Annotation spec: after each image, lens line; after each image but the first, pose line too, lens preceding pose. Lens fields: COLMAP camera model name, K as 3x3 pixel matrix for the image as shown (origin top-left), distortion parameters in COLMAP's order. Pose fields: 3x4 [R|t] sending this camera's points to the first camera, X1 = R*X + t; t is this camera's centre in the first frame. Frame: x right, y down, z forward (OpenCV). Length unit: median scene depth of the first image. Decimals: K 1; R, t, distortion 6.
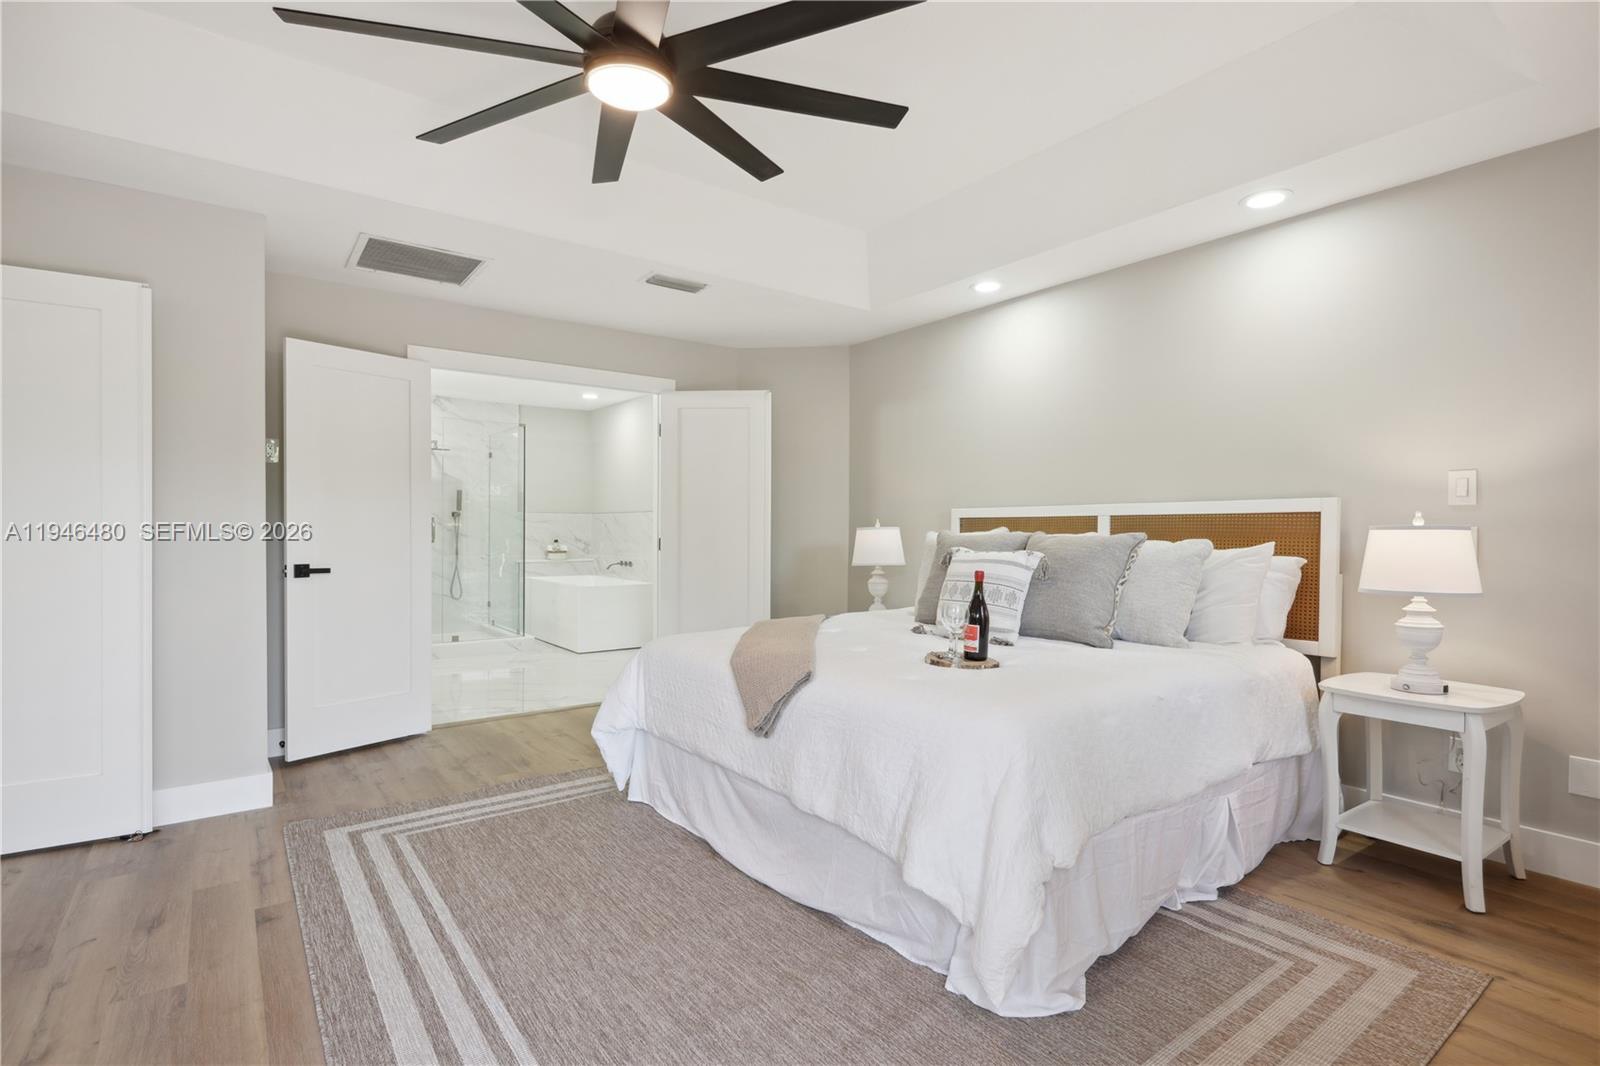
lens RADIAL K [[778.9, 0, 800.1], [0, 778.9, 528.2], [0, 0, 1]] dist [0.005472, -0.000700]
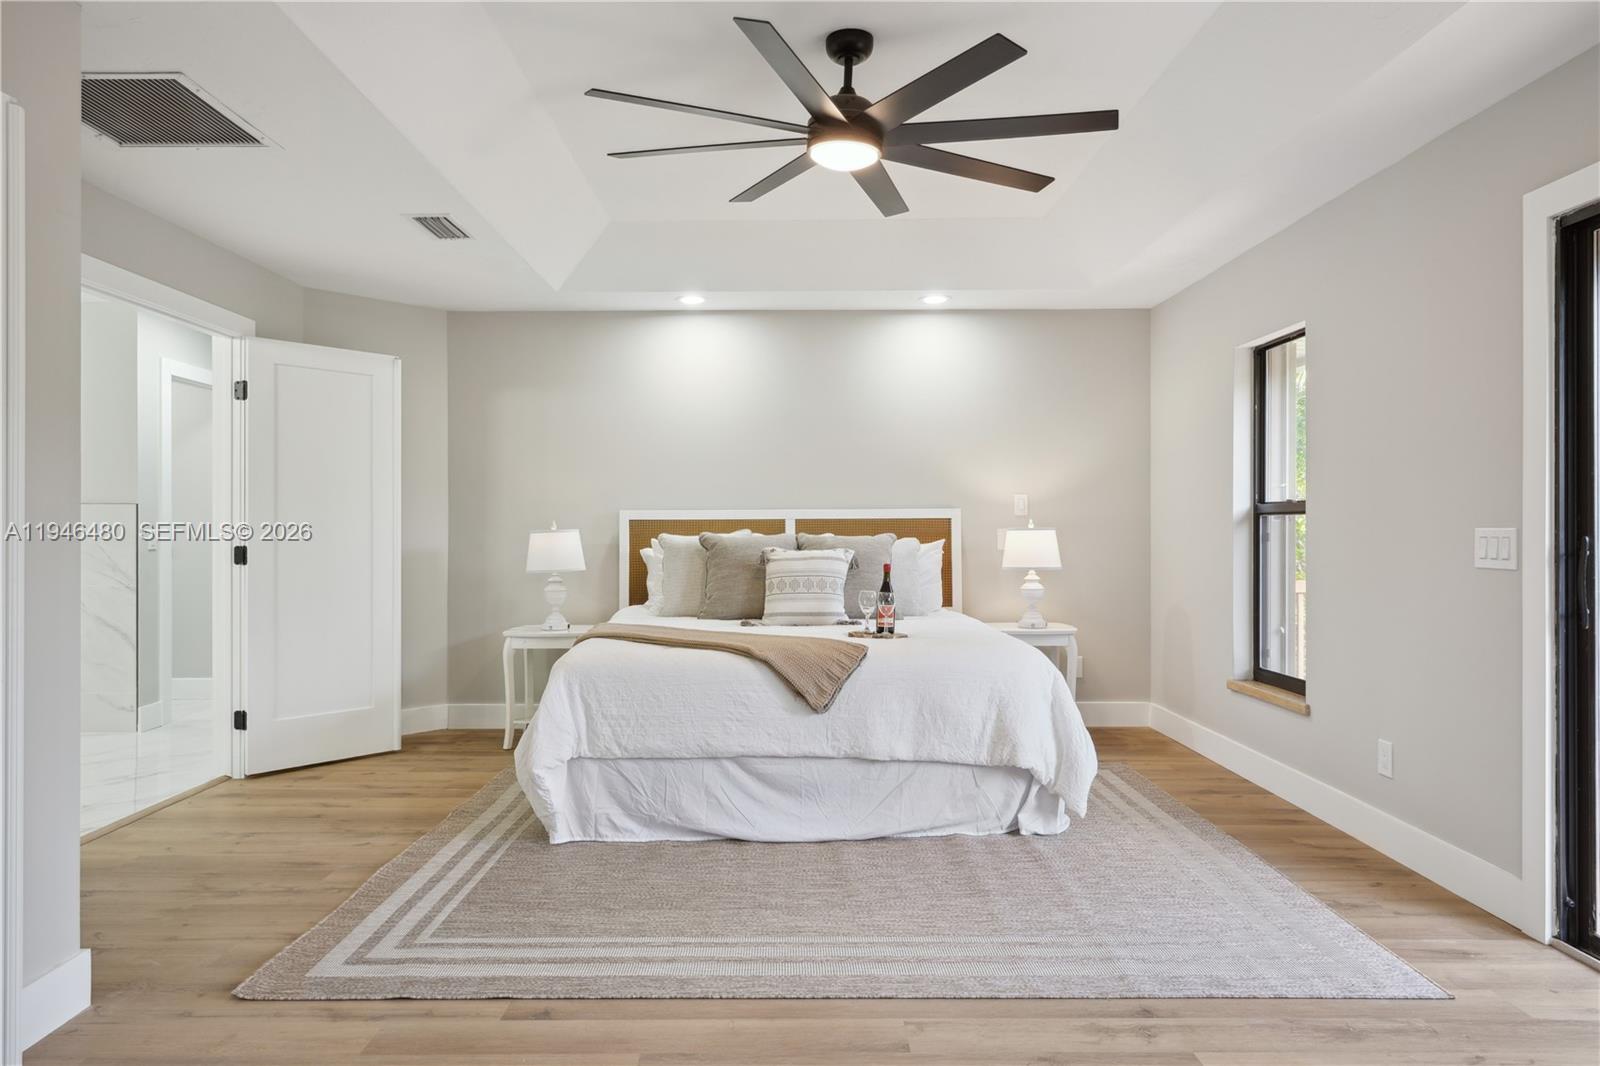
lens RADIAL K [[1000.5, 0, 791.9], [0, 1000.5, 529.5], [0, 0, 1]] dist [-0.004682, 0.006350]
pose [[0.593337, -0.003256, 0.804948, -1.058894], [0.003166, 0.999994, 0.001711, -0.004157], [-0.804948, 0.001534, 0.593344, 0.134559]]
